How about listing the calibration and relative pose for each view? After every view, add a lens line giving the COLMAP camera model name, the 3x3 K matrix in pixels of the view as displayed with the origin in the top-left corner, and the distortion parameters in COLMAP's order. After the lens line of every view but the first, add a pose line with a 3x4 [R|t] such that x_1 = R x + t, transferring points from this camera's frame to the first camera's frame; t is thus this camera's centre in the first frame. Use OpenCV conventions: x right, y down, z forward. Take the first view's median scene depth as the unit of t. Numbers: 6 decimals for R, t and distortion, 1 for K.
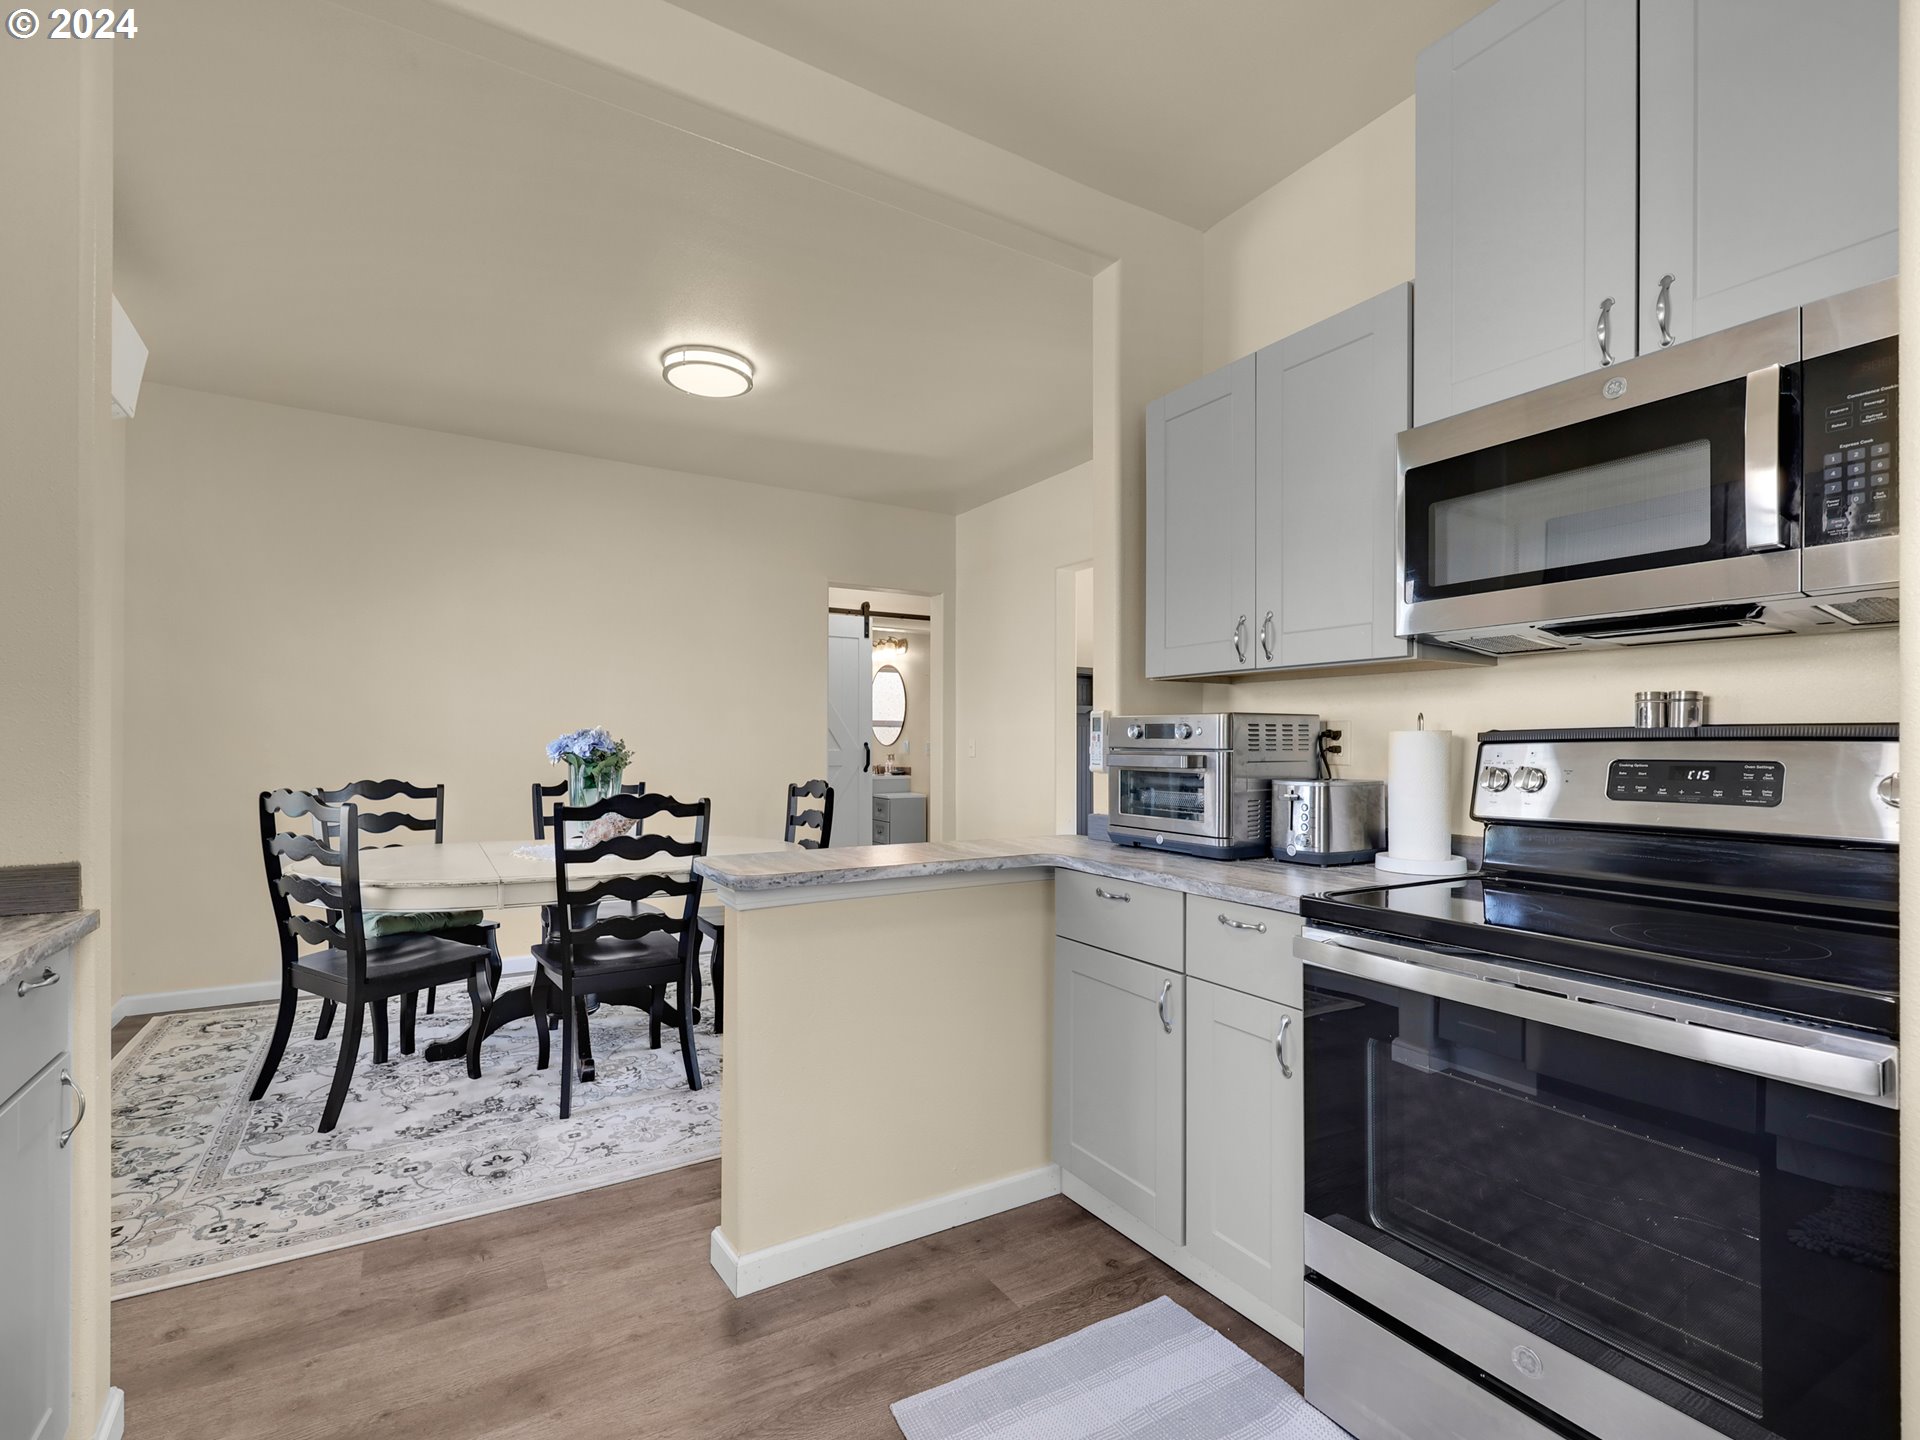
lens RADIAL K [[880.9, 0, 958.7], [0, 880.9, 733.9], [0, 0, 1]] dist [-0.002566, 0.000499]
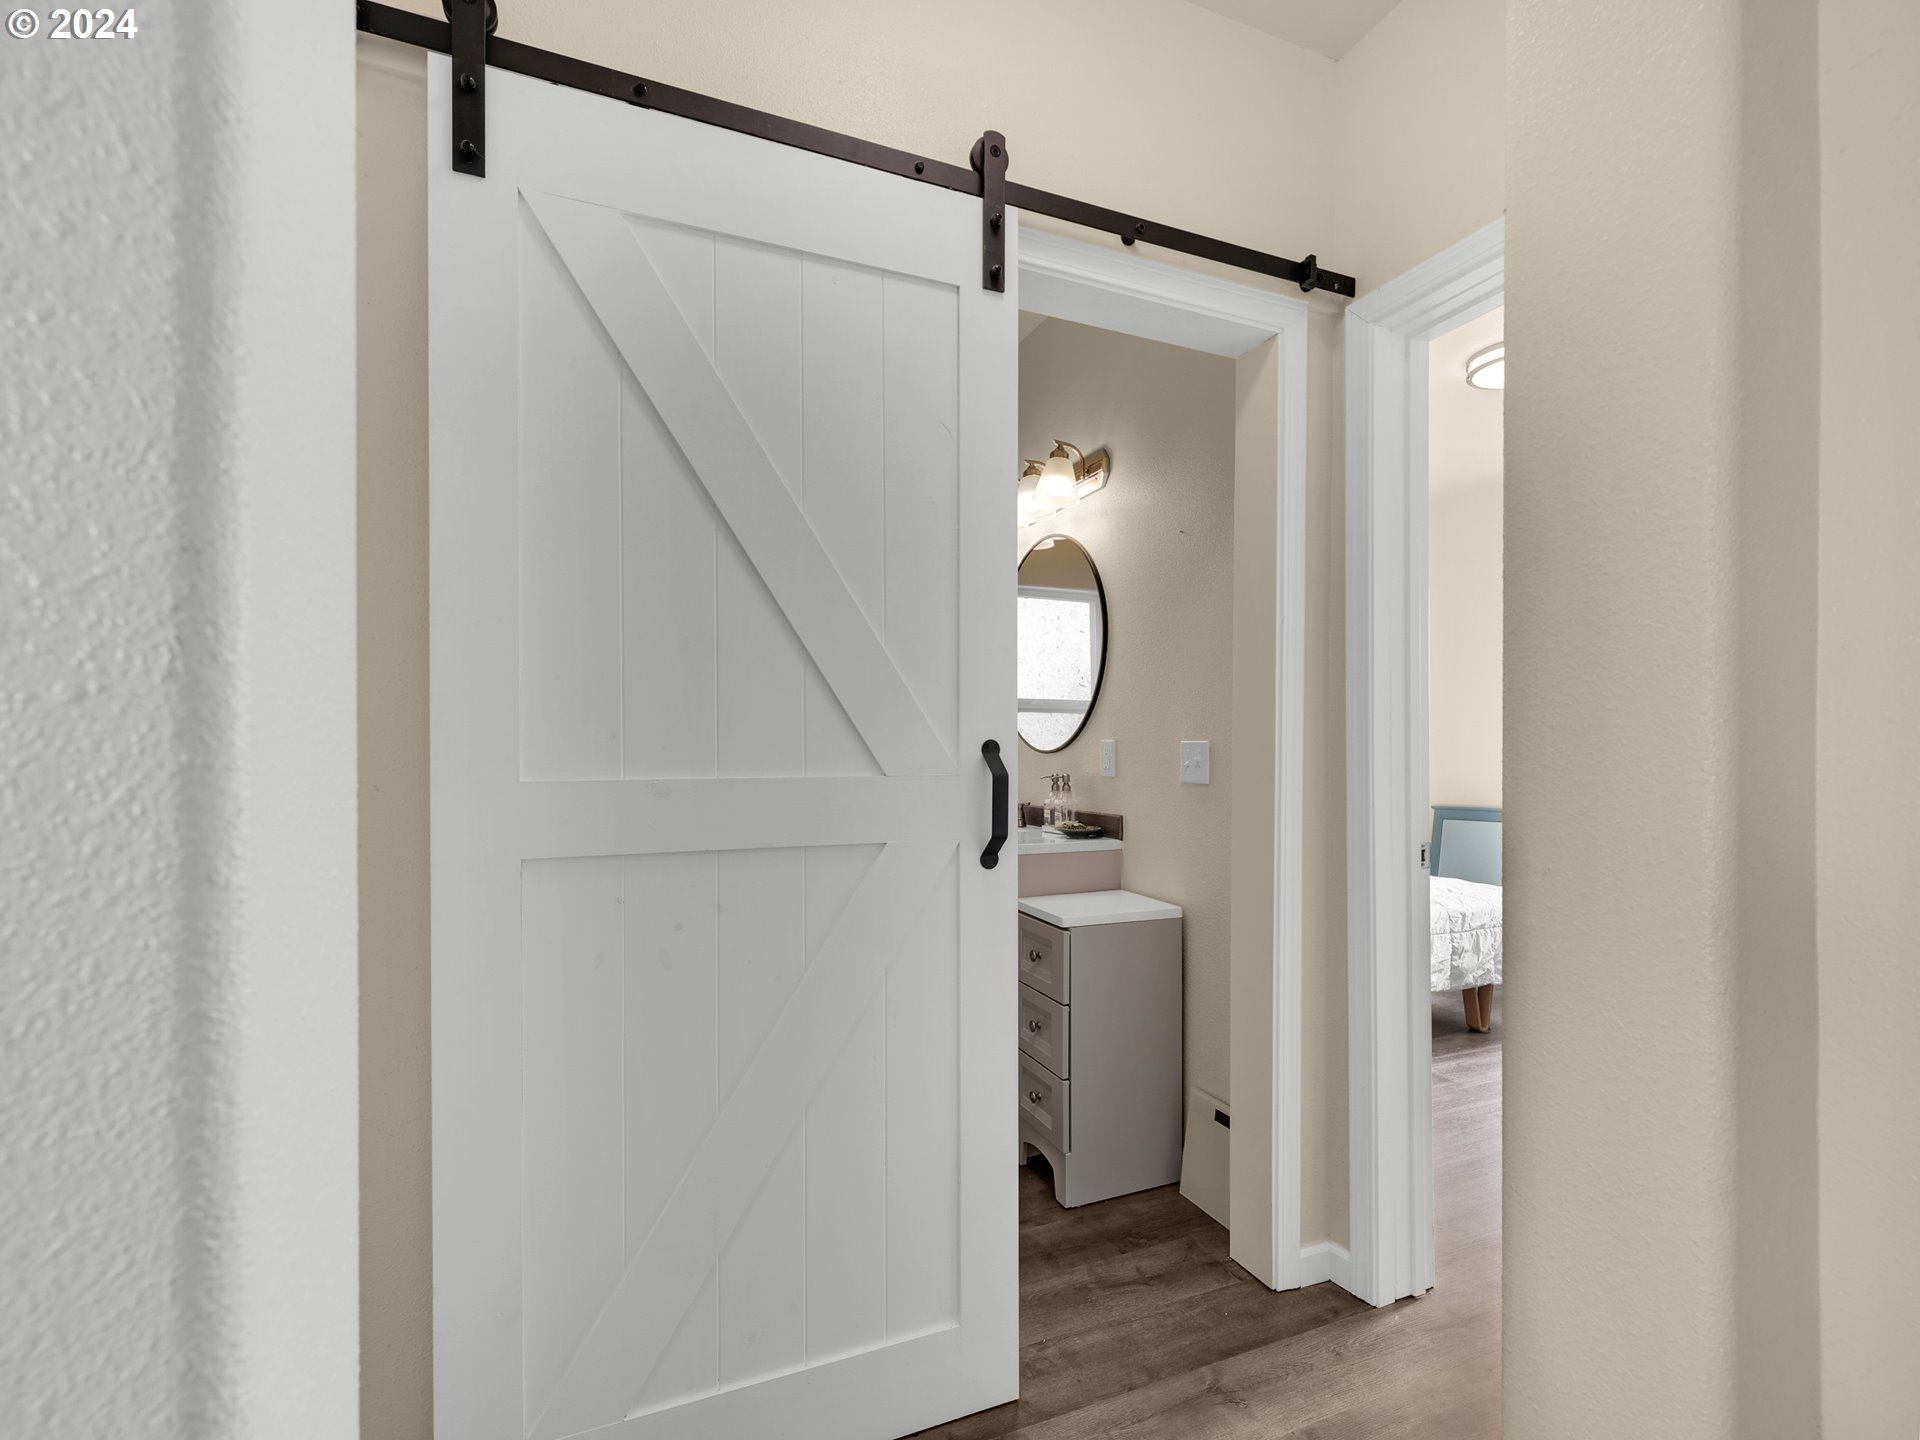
lens RADIAL K [[880.9, 0, 962.5], [0, 880.9, 732.9], [0, 0, 1]] dist [-0.002566, 0.000499]
pose [[0.989376, -0.001535, -0.145369, -0.066208], [-0.000364, 0.999915, -0.013041, 0.009722], [0.145377, 0.012955, 0.989292, 0.643840]]
